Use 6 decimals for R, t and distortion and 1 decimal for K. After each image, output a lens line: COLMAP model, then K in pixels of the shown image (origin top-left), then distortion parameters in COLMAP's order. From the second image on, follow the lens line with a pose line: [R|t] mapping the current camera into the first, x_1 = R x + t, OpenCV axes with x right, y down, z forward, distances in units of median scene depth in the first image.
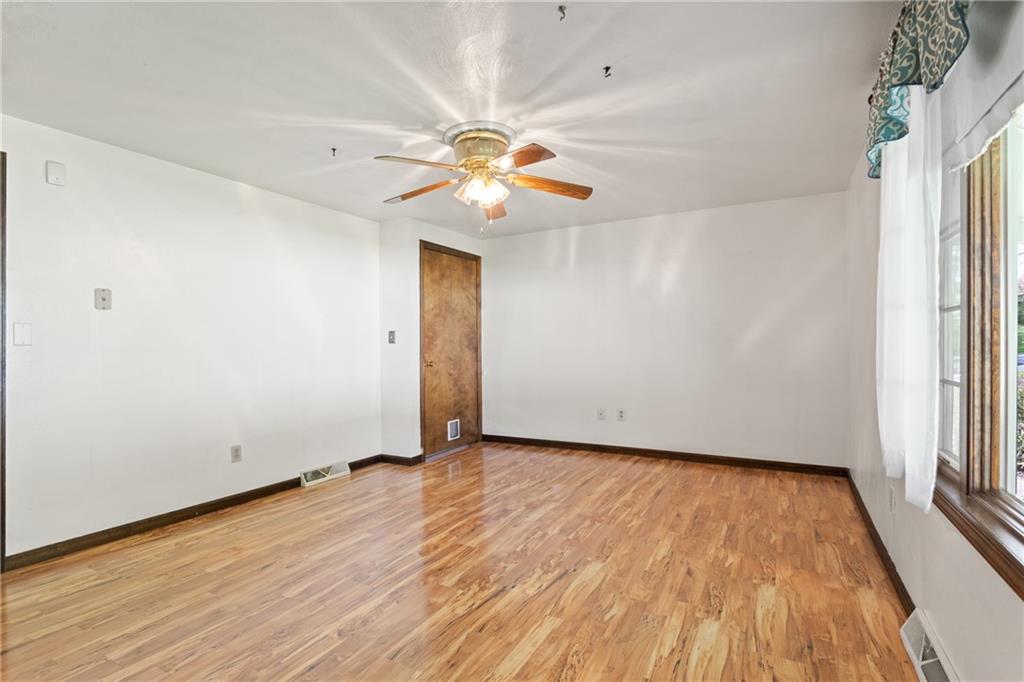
lens RADIAL K [[493.9, 0, 519.8], [0, 493.9, 344.5], [0, 0, 1]] dist [-0.013456, 0.003092]
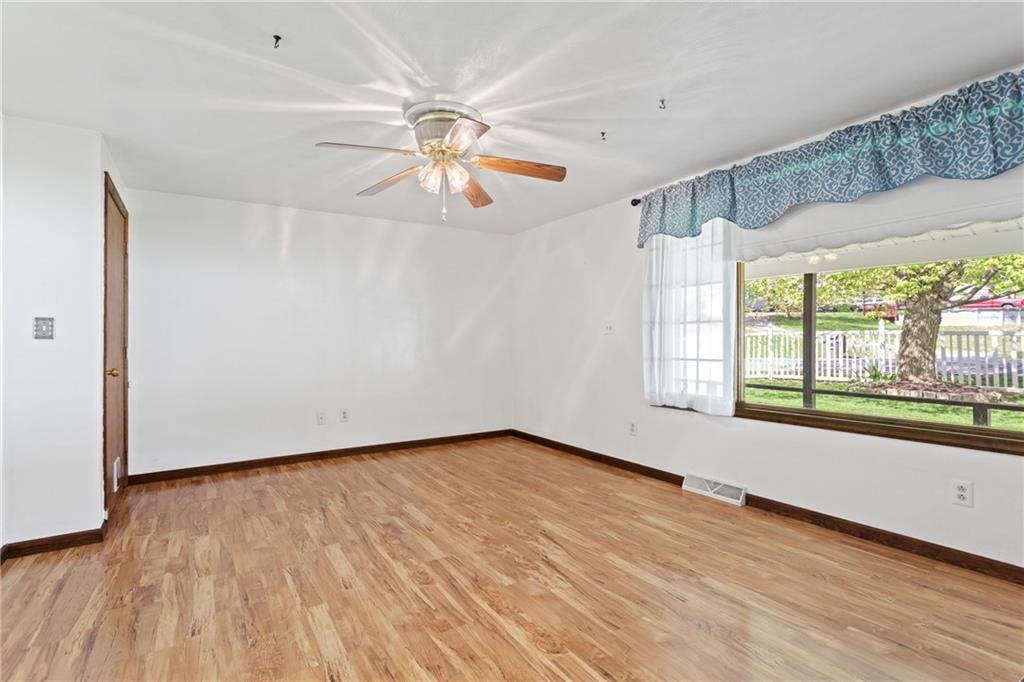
lens RADIAL K [[493.9, 0, 510.1], [0, 493.9, 344.8], [0, 0, 1]] dist [-0.013456, 0.003092]
pose [[0.469499, 0.001205, 0.882932, -0.803150], [0.003448, 0.999989, -0.003198, 0.012959], [-0.882926, 0.004546, 0.469490, 0.424629]]
